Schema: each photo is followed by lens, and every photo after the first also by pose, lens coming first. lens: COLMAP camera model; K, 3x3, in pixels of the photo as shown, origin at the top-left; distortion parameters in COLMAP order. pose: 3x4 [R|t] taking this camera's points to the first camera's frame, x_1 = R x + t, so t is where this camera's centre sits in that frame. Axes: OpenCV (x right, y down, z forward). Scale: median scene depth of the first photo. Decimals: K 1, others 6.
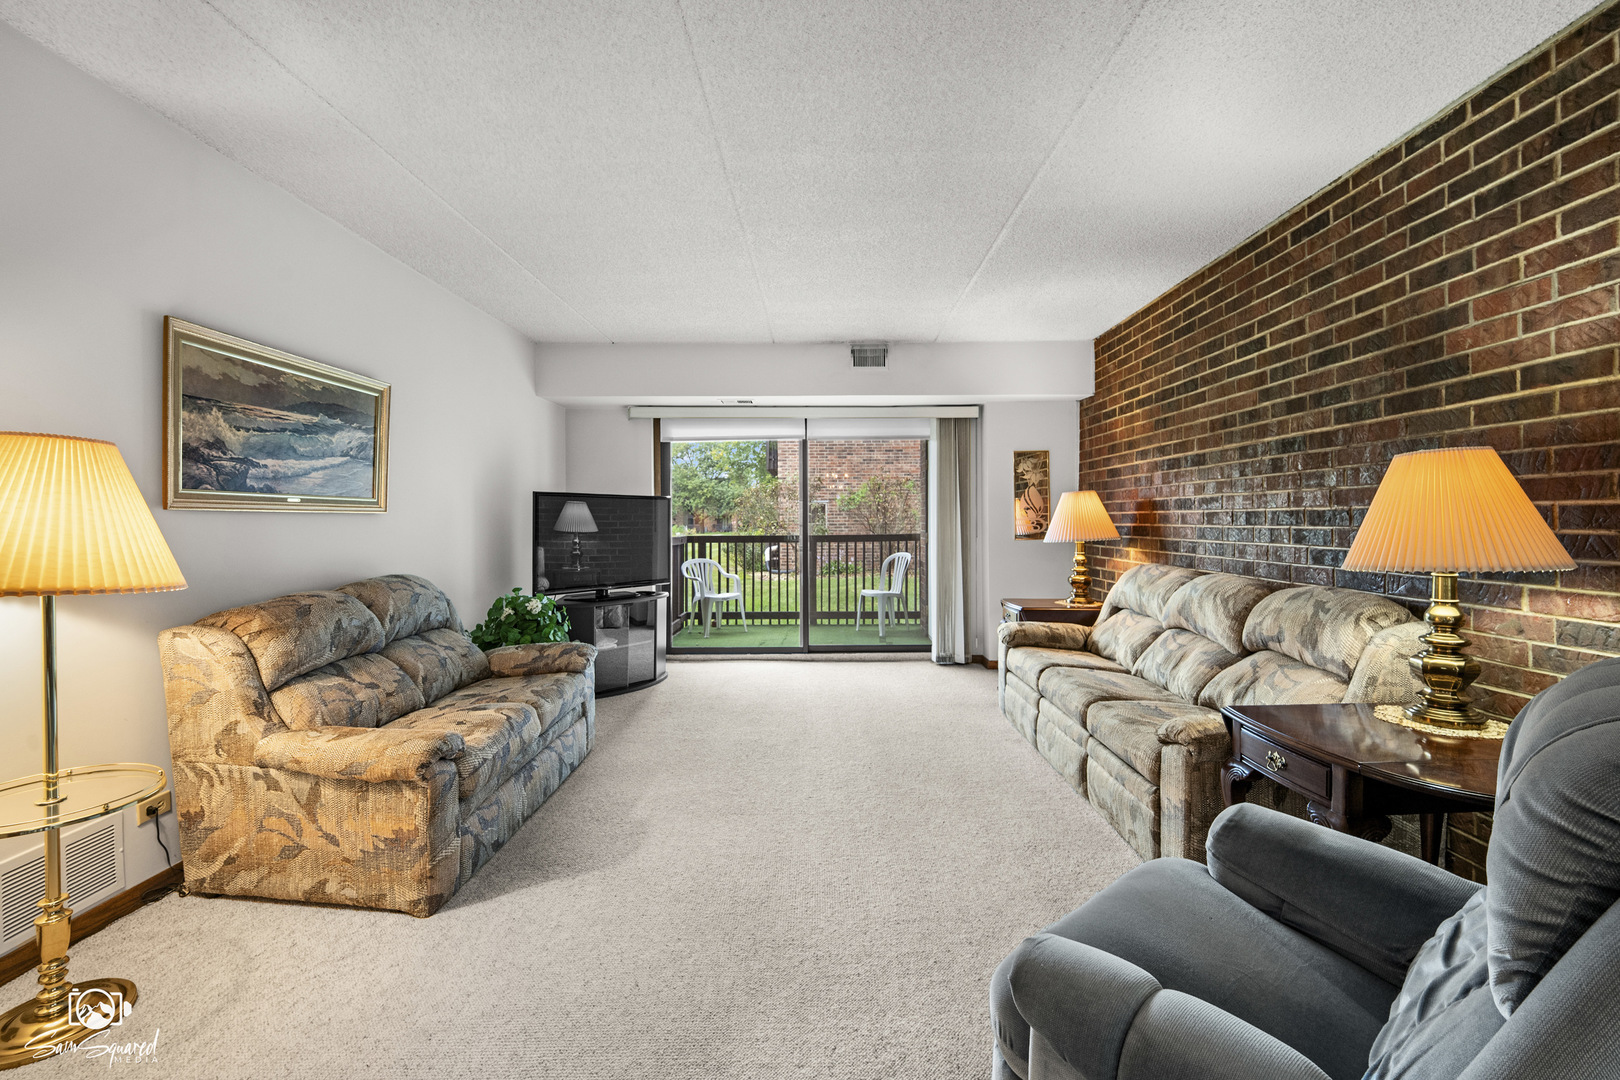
lens RADIAL K [[681.6, 0, 806.9], [0, 681.6, 511.3], [0, 0, 1]] dist [0.036348, -0.027089]
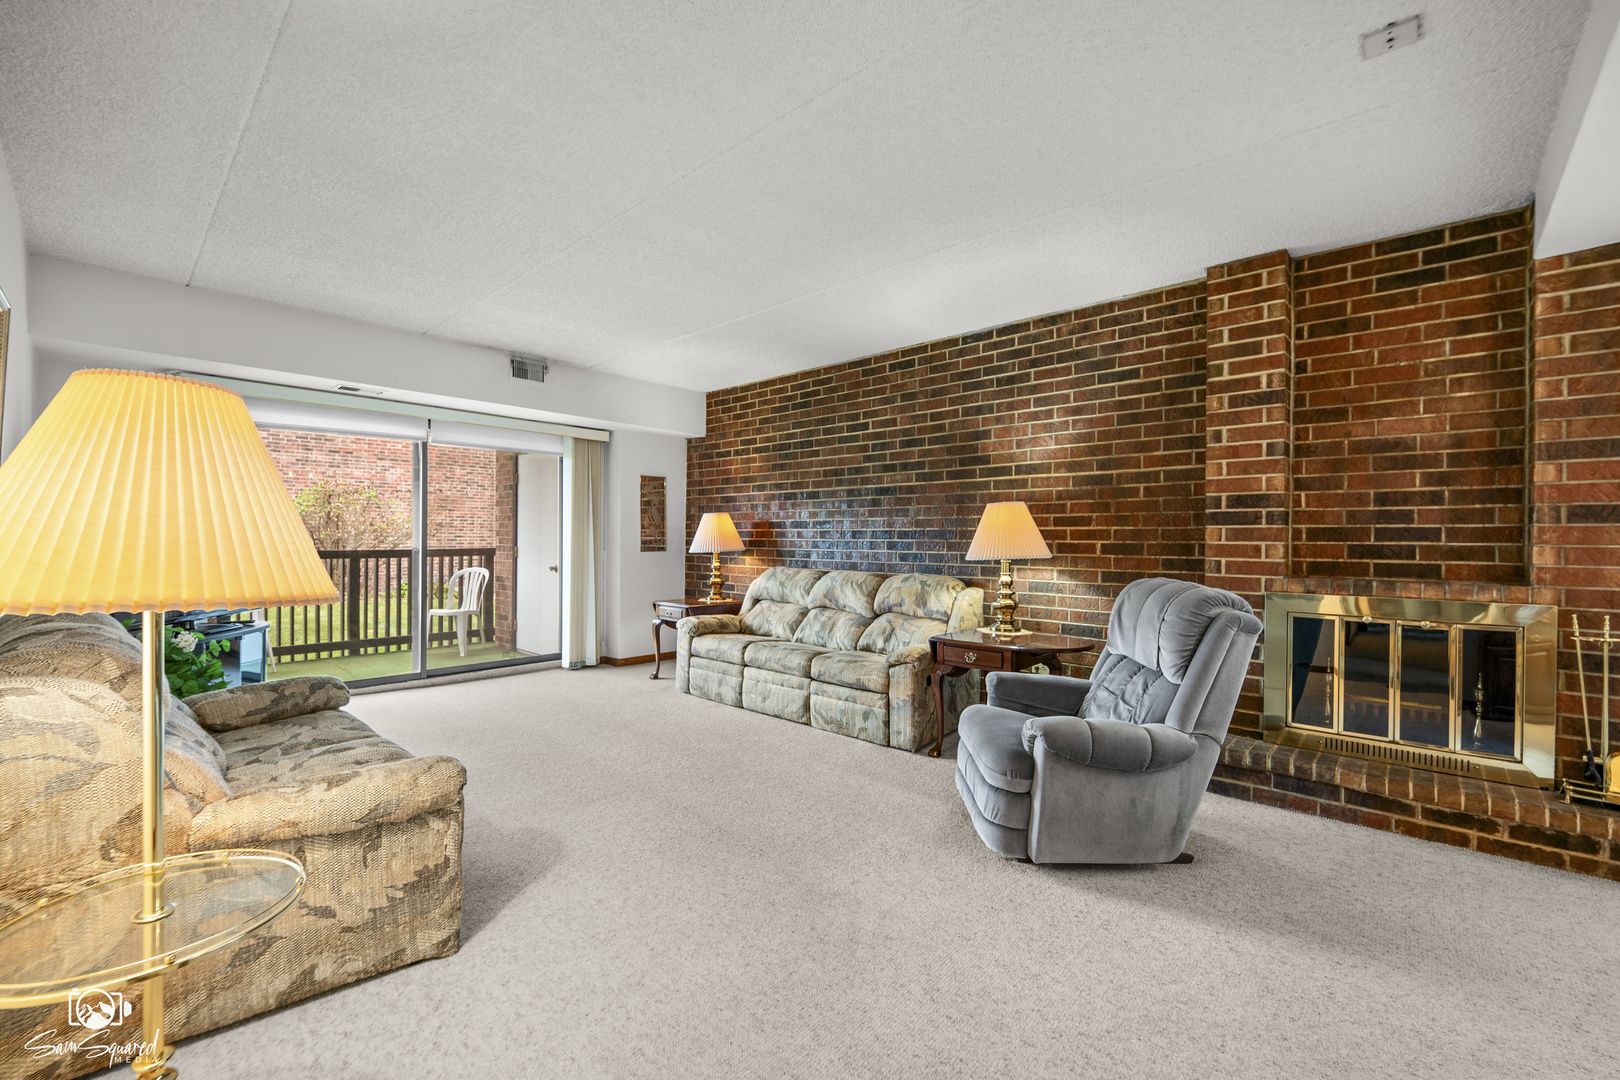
lens RADIAL K [[673.0, 0, 810.0], [0, 673.0, 540.0], [0, 0, 1]] dist [0.001803, 0.000188]
pose [[0.668839, 0.010005, 0.743340, -0.611881], [-0.019805, 0.999794, 0.004363, 0.018449], [-0.743143, -0.017641, 0.668900, 0.041673]]
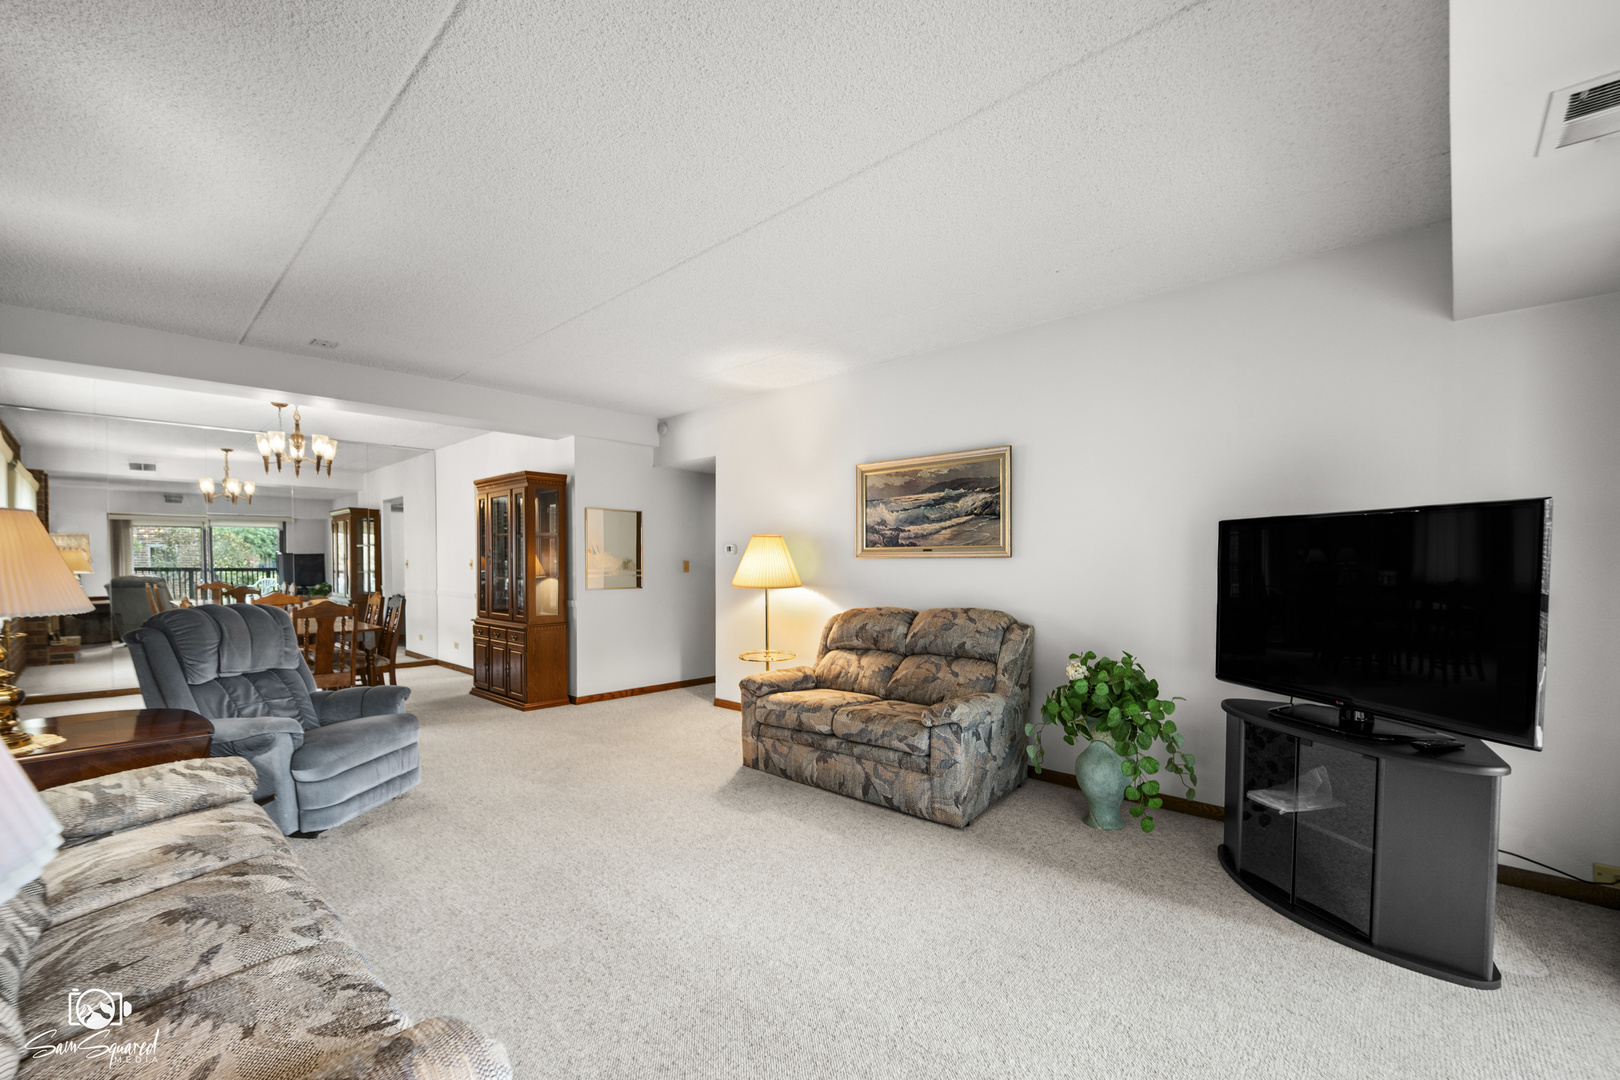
lens RADIAL K [[663.1, 0, 811.9], [0, 663.1, 585.4], [0, 0, 1]] dist [0.000742, 0.000041]
pose [[-0.678125, 0.024855, -0.734526, 0.475529], [0.006373, 0.999589, 0.027940, 0.017425], [0.734919, 0.014266, -0.678005, 1.637517]]
